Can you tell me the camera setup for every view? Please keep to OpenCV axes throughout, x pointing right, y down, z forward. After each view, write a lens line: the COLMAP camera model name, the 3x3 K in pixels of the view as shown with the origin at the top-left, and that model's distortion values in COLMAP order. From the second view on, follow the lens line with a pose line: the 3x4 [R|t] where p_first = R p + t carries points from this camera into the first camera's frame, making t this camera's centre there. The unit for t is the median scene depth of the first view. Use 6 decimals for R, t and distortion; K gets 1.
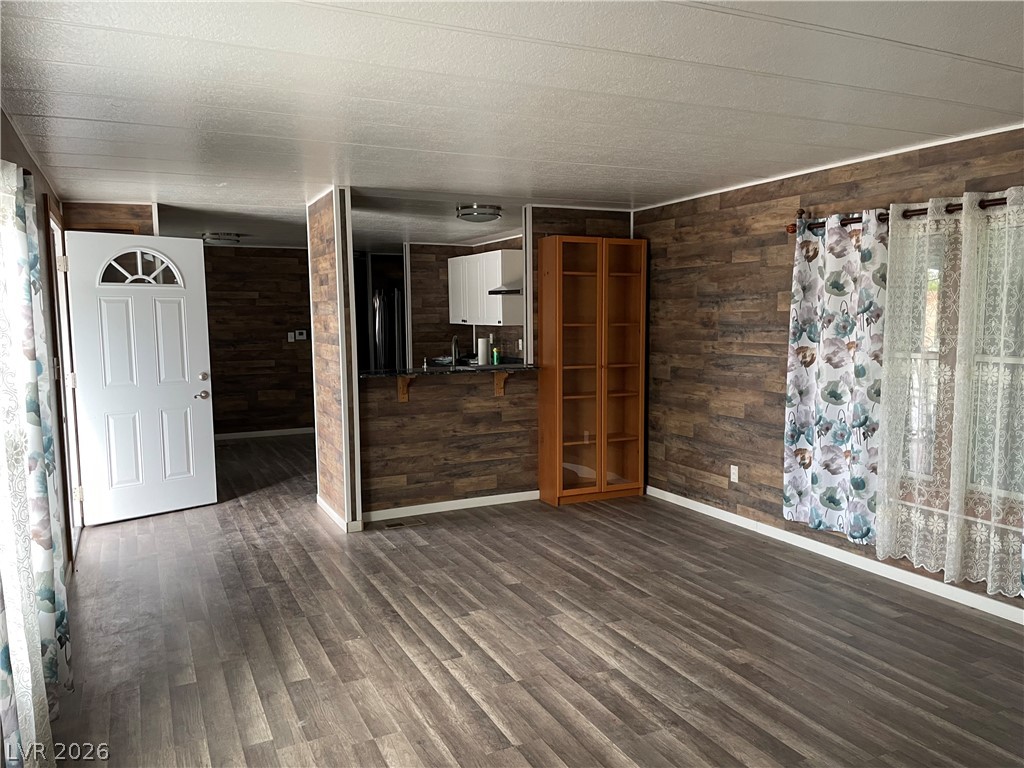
lens RADIAL K [[789.1, 0, 517.9], [0, 789.1, 385.9], [0, 0, 1]] dist [0.104628, -0.136203]
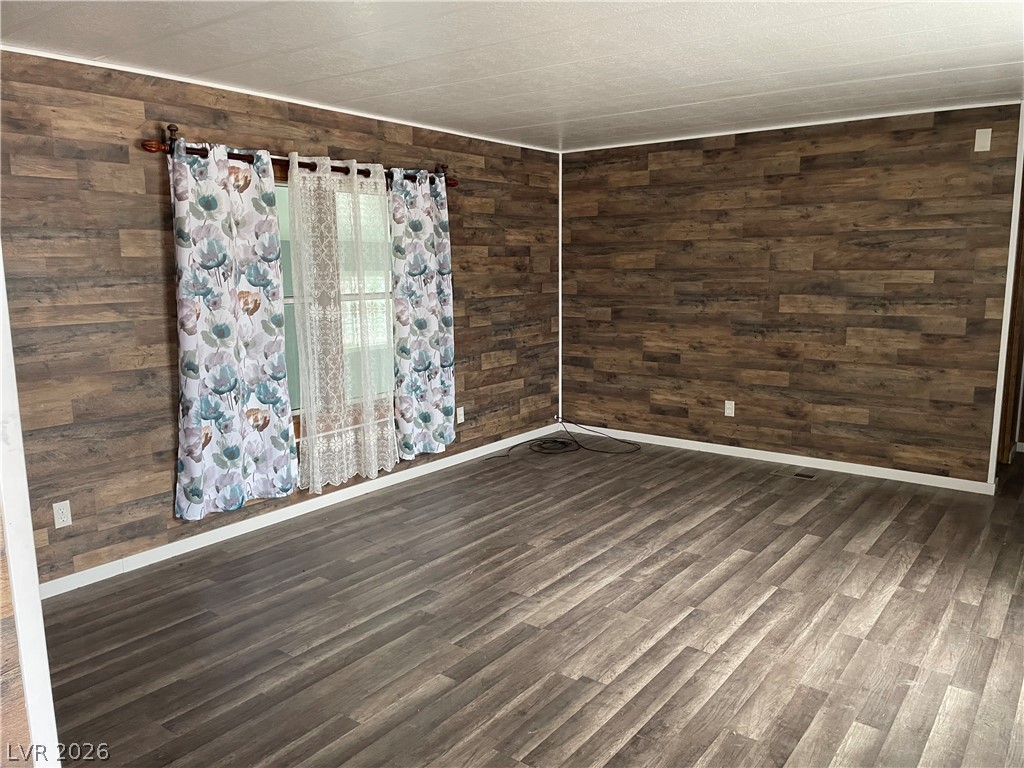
lens RADIAL K [[789.1, 0, 517.9], [0, 789.1, 385.9], [0, 0, 1]] dist [0.104628, -0.136203]
pose [[-0.474799, -0.124905, 0.871186, -0.675480], [0.094087, 0.977001, 0.191354, -0.118324], [-0.875051, 0.172822, -0.452127, 1.439718]]
